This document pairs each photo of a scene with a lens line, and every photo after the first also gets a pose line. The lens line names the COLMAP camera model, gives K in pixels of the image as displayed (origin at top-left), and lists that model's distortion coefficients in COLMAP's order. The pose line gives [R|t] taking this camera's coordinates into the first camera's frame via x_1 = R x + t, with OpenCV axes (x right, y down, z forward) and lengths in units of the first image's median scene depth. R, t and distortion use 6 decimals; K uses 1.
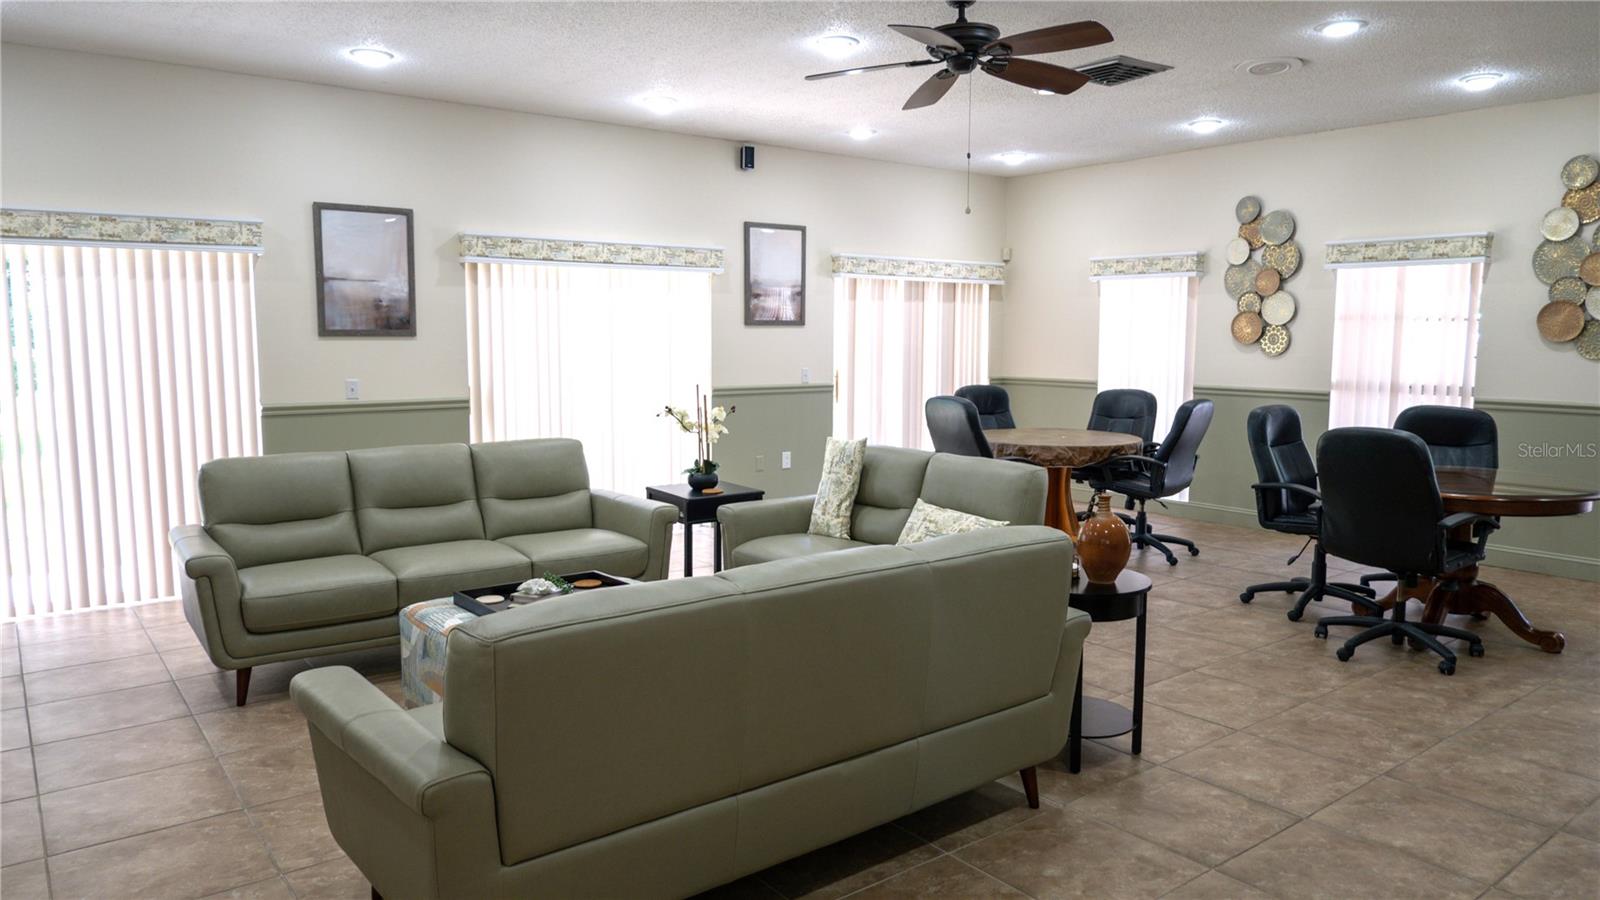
lens RADIAL K [[1059.7, 0, 800.0], [0, 1059.7, 450.0], [0, 0, 1]] dist [-0.014731, -0.000581]
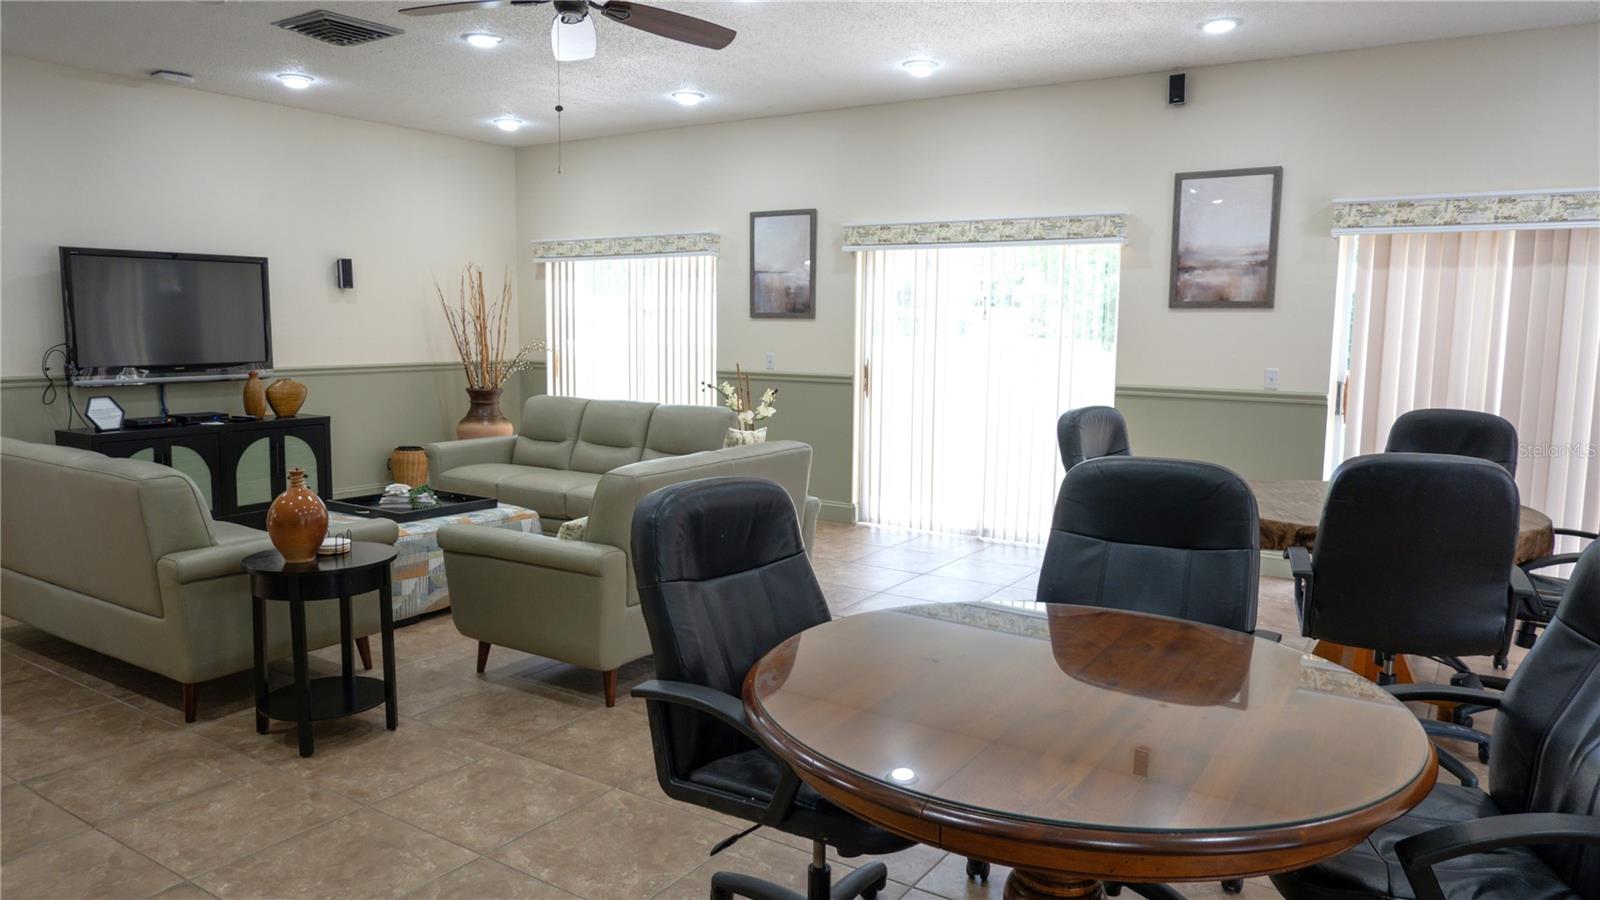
lens RADIAL K [[1069.3, 0, 800.0], [0, 1069.3, 450.0], [0, 0, 1]] dist [-0.026884, 0.047832]
pose [[0.315547, 0.120490, -0.941229, 0.762122], [-0.109392, 0.989911, 0.090048, -0.069564], [0.942583, 0.074549, 0.325545, 0.623312]]
